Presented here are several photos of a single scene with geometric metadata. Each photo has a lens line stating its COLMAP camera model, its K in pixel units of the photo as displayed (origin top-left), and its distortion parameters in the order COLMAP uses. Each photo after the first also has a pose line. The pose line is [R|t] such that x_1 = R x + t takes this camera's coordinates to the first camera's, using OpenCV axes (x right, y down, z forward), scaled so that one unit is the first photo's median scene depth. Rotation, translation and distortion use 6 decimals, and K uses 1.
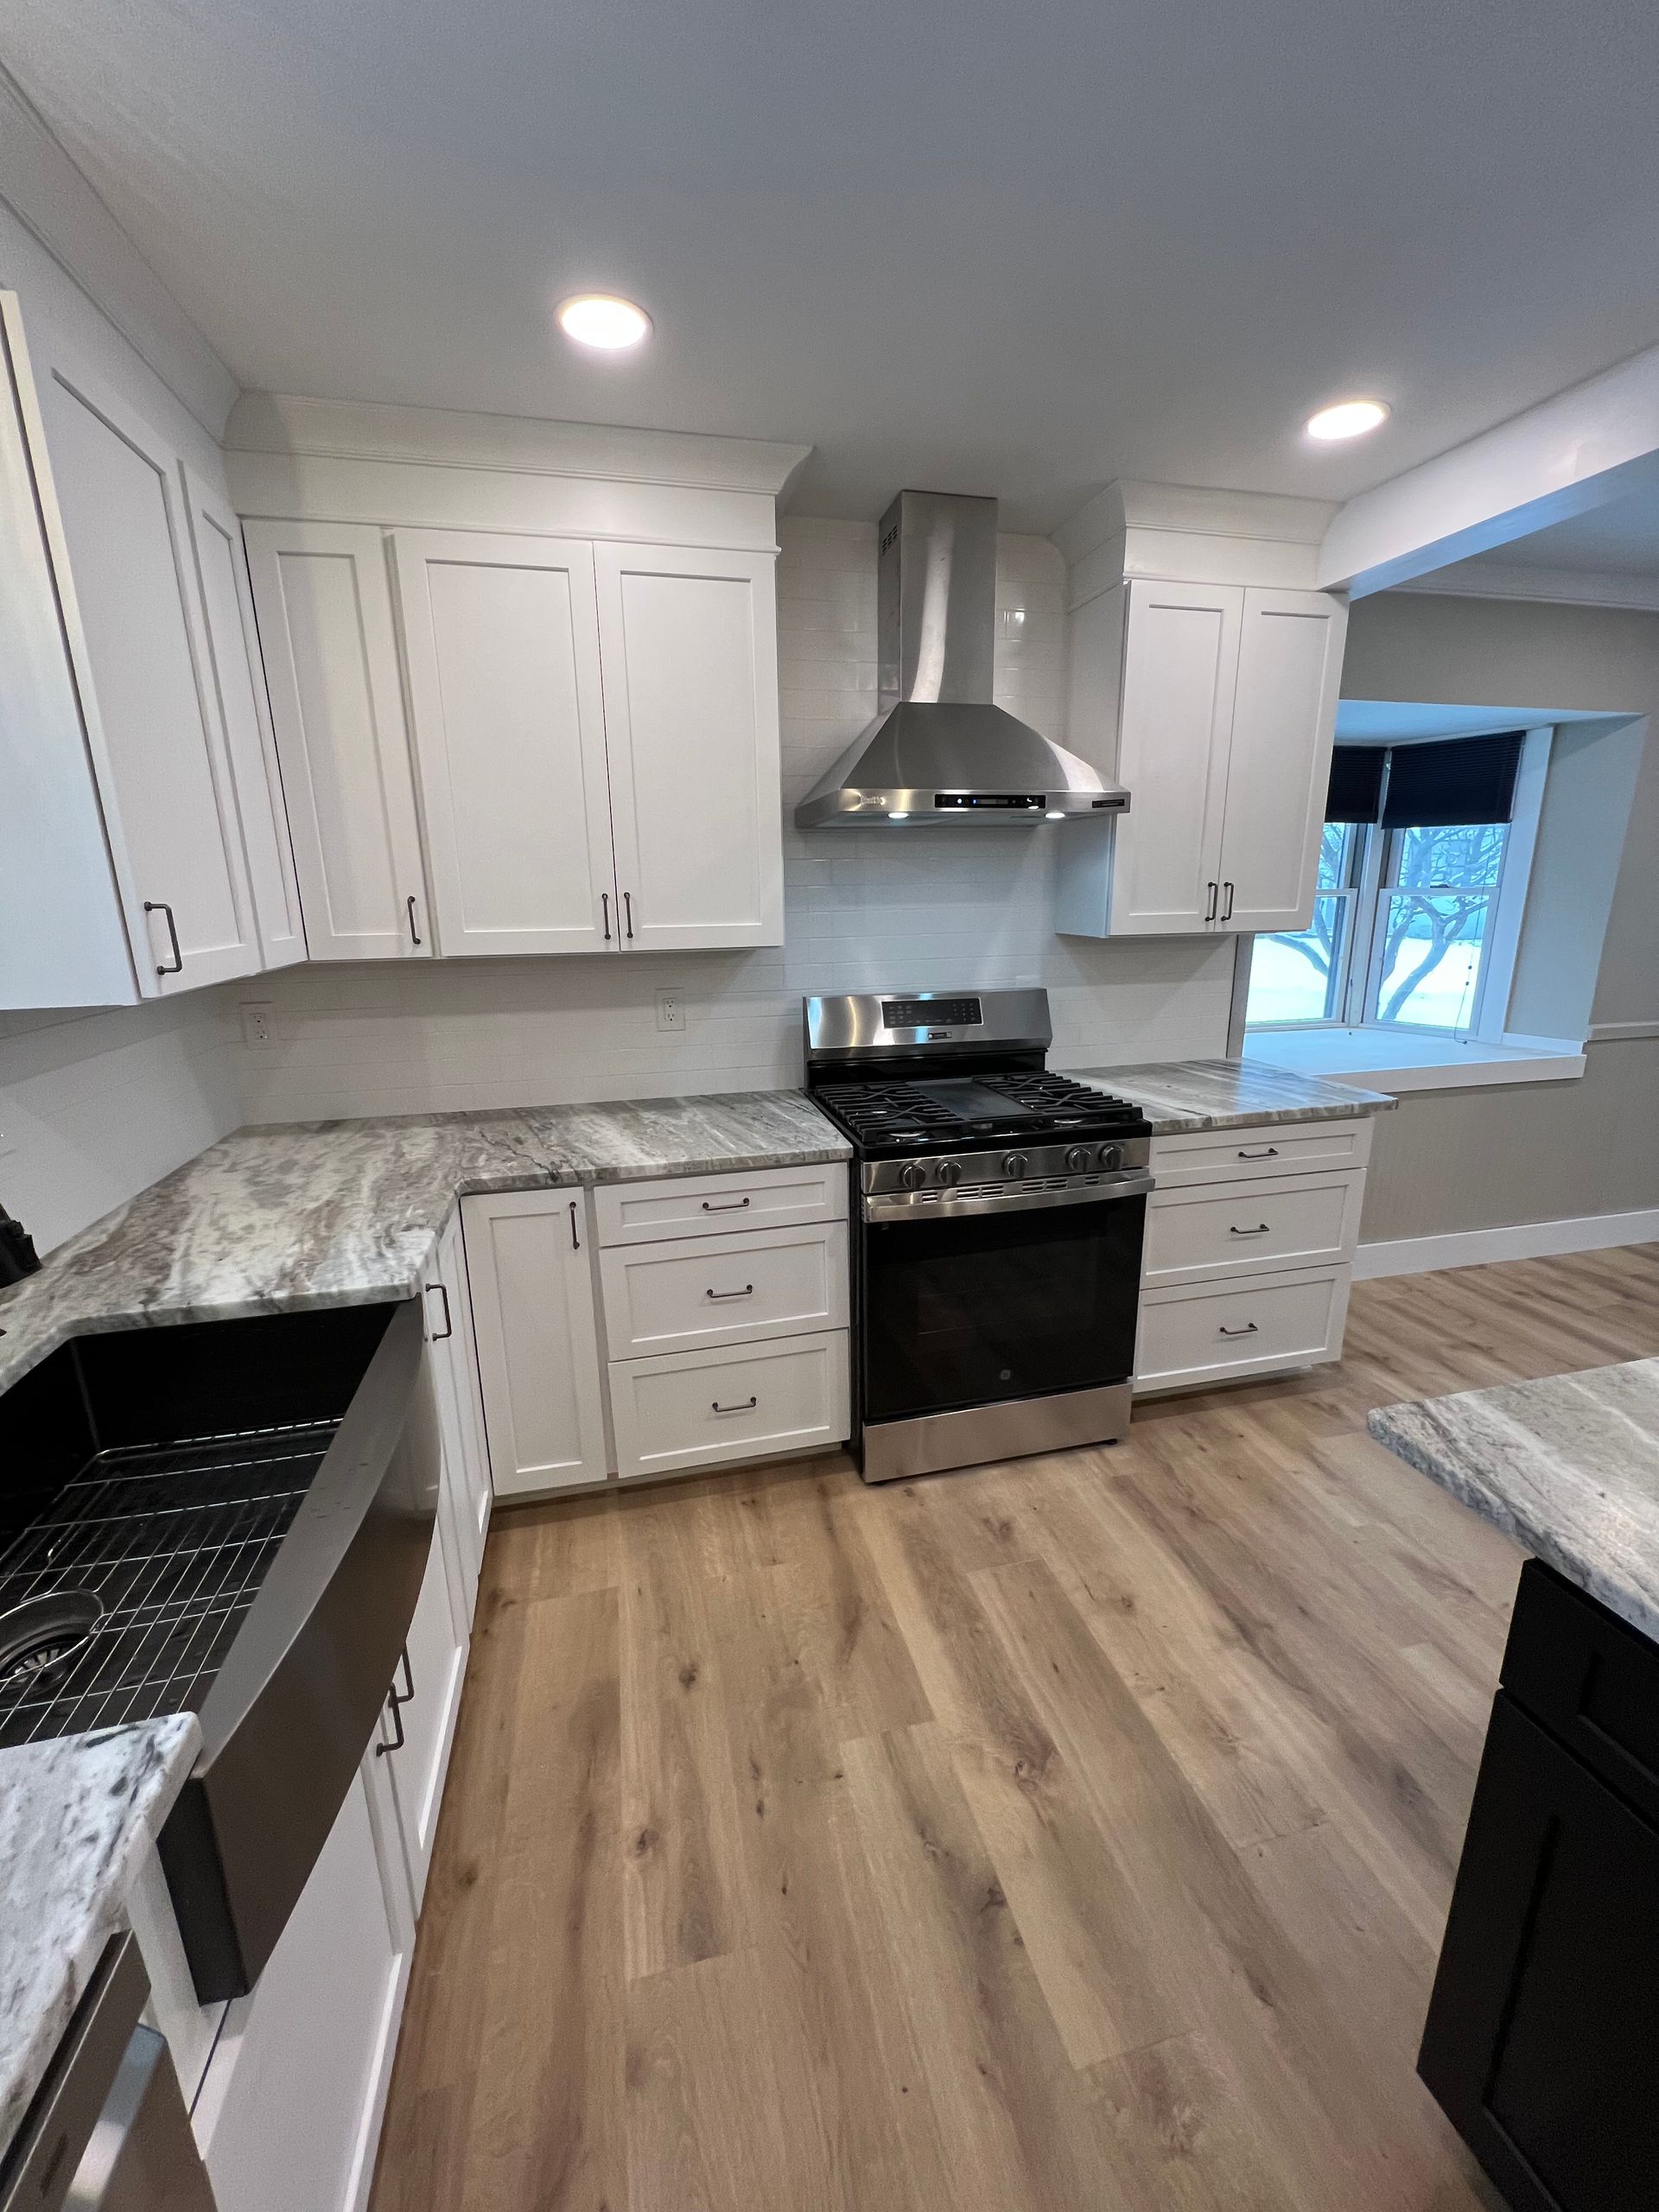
lens RADIAL K [[885.4, 0, 828.4], [0, 885.4, 1104.9], [0, 0, 1]] dist [-0.002376, 0.000147]
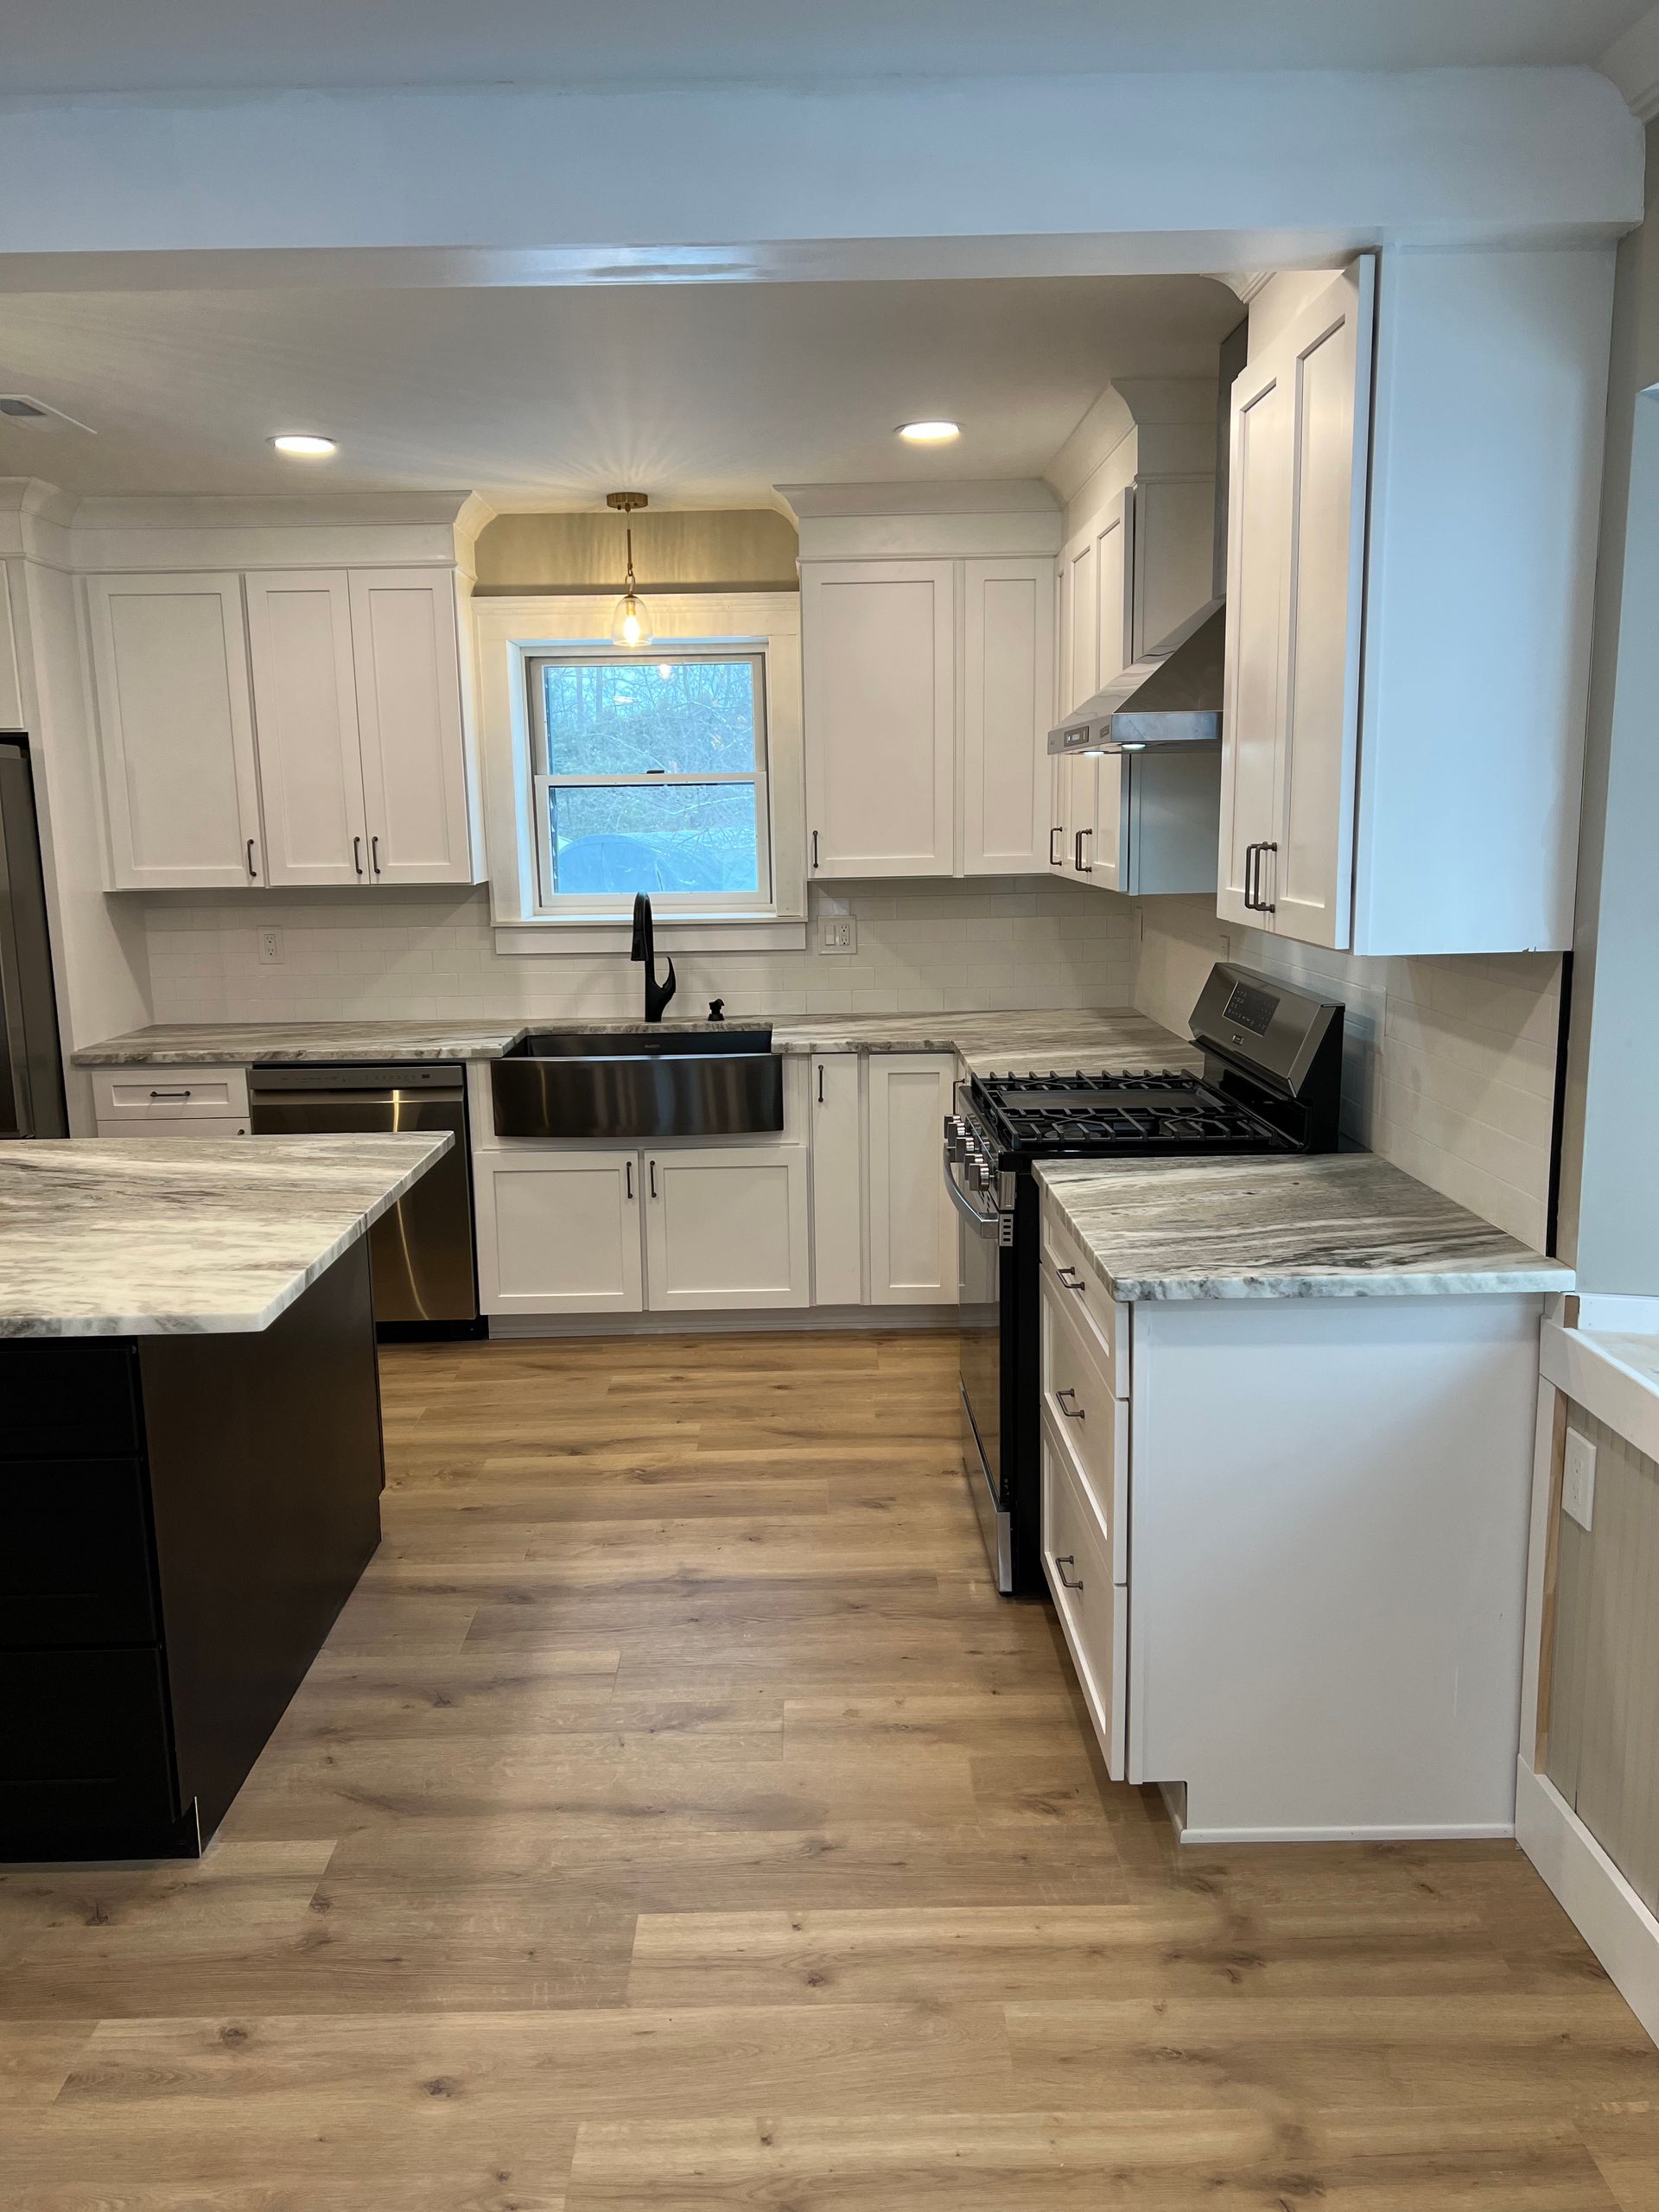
lens RADIAL K [[1655.0, 0, 811.2], [0, 1655.0, 1105.4], [0, 0, 1]] dist [0.057100, -0.064480]
pose [[-0.233318, 0.191365, -0.953385, 1.868302], [-0.213085, 0.946553, 0.242141, -0.348591], [0.948766, 0.259648, -0.180070, 1.167625]]
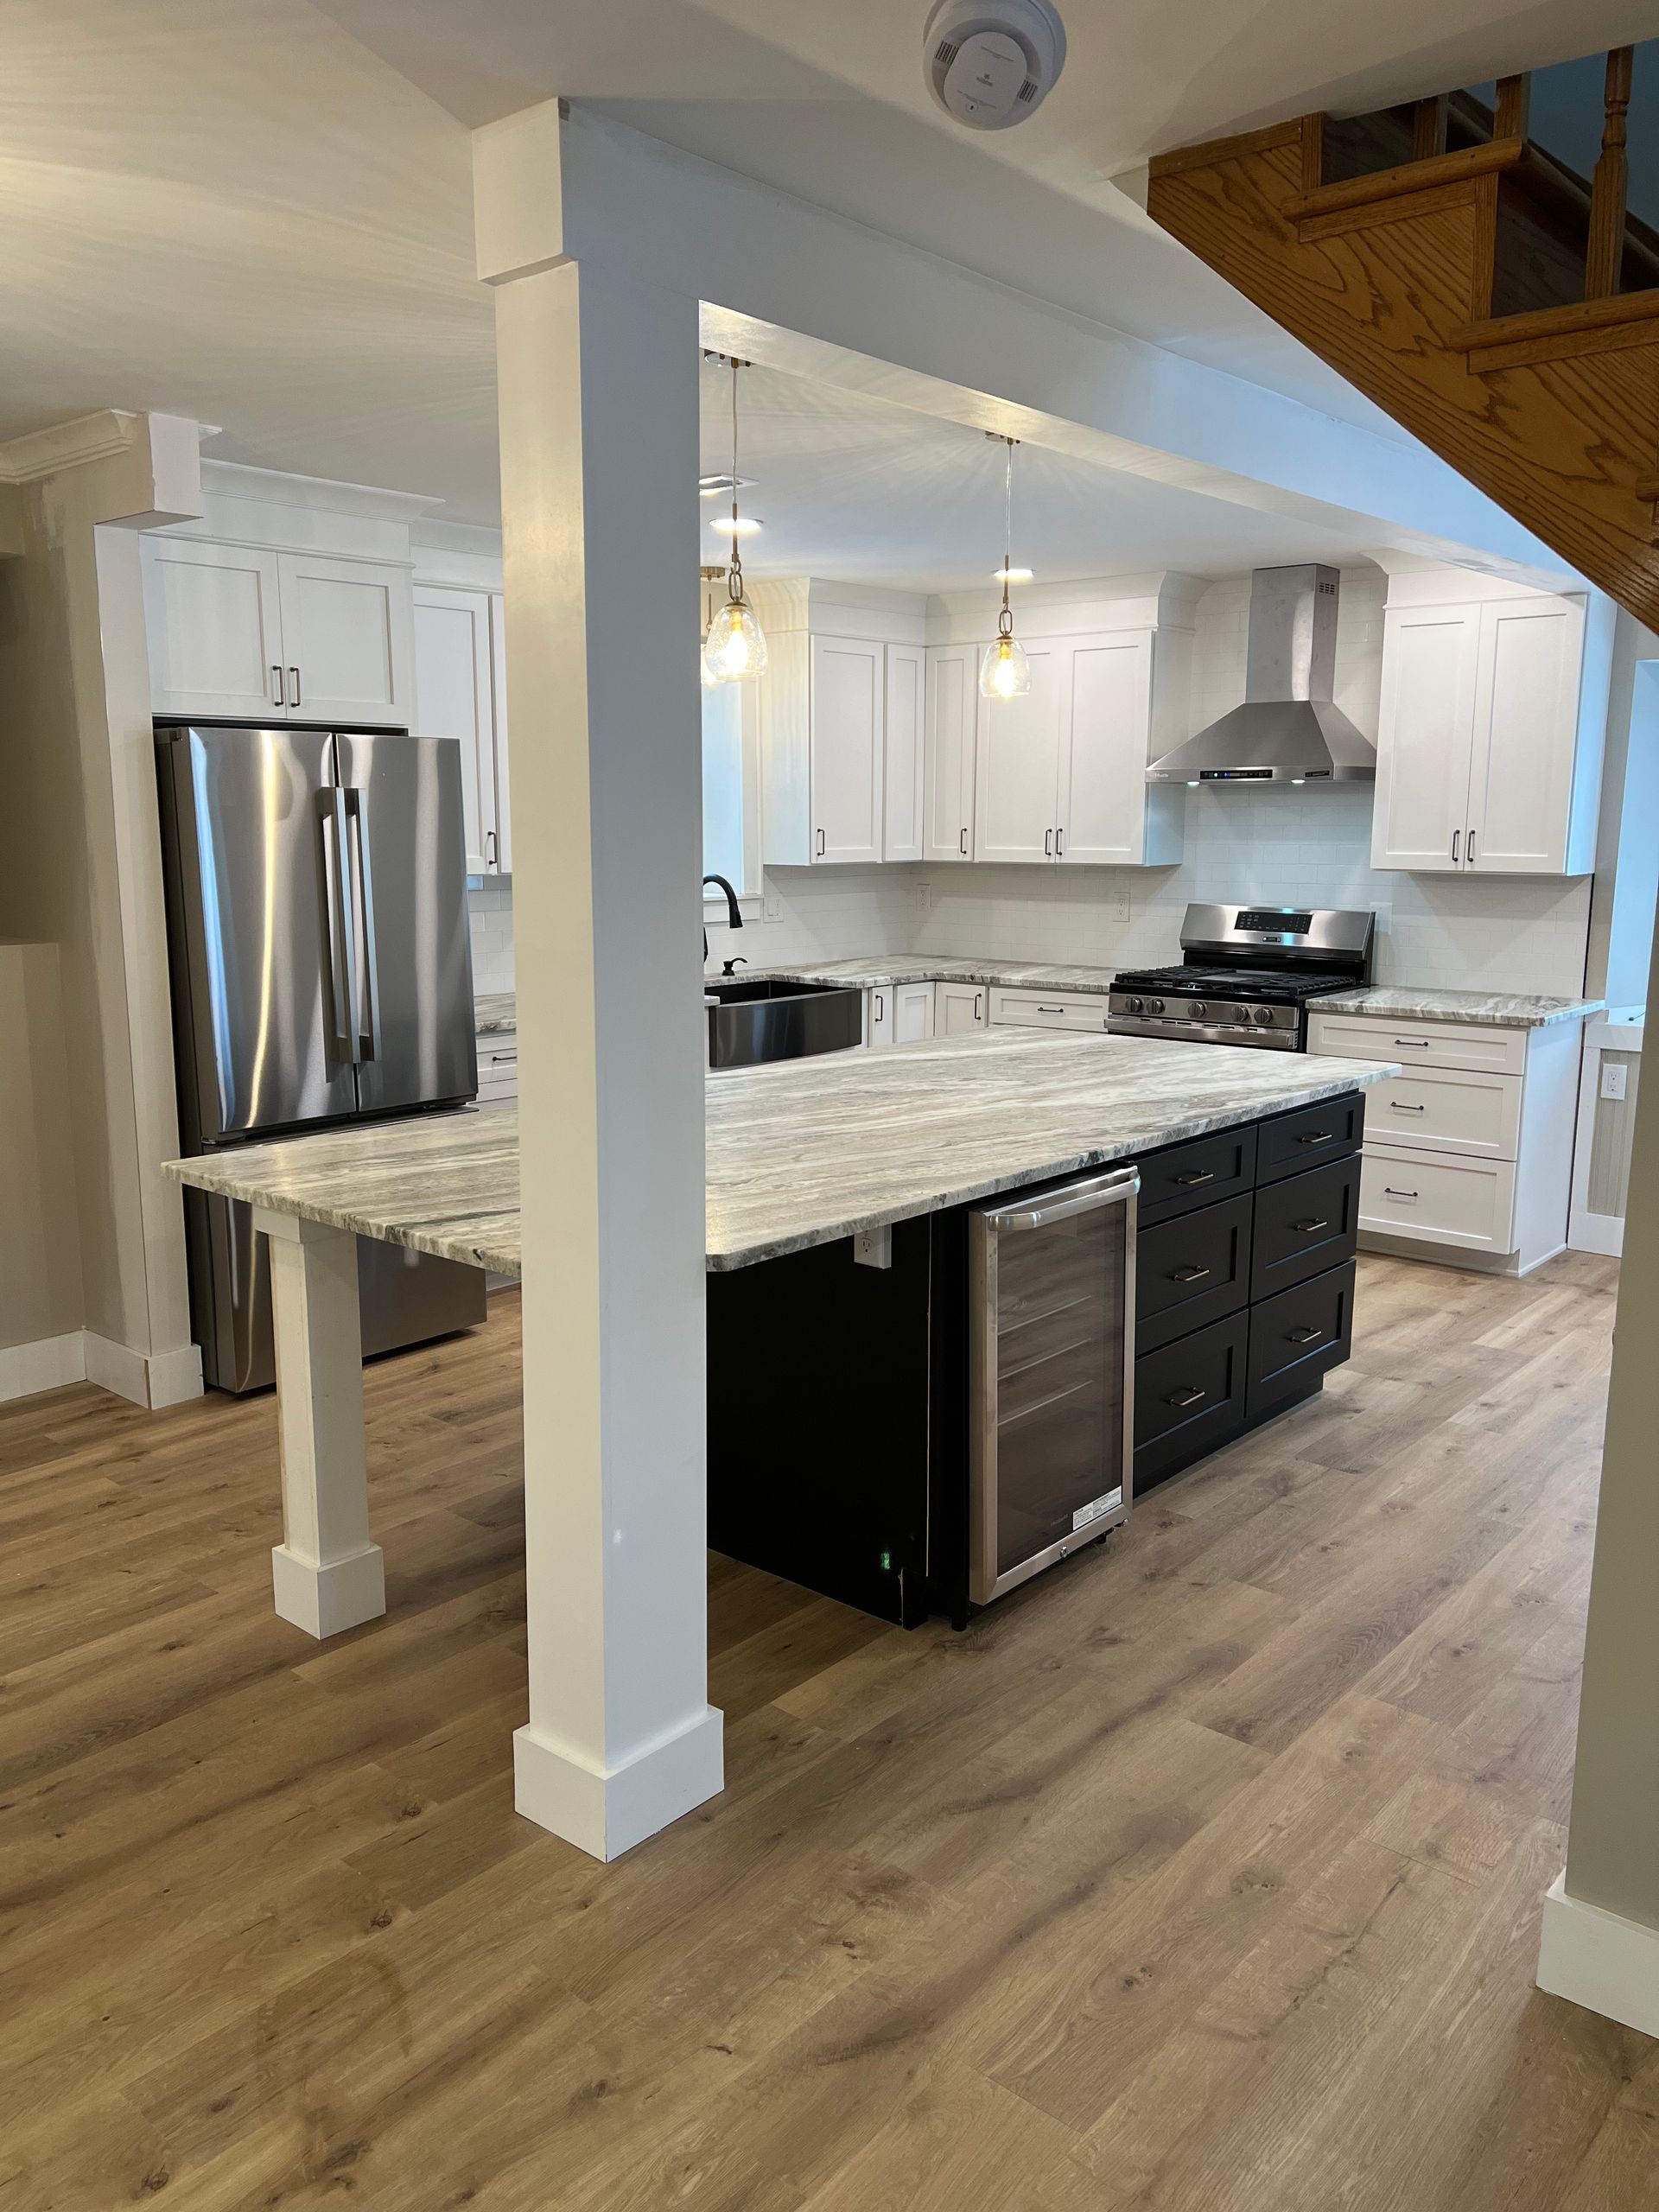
lens RADIAL K [[1655.0, 0, 810.0], [0, 1655.0, 1095.6], [0, 0, 1]] dist [0.057100, -0.064480]
pose [[0.571584, 0.152629, -0.806224, 2.235428], [-0.206127, 0.977749, 0.038964, 0.246194], [0.794231, 0.143913, 0.590327, -1.240226]]
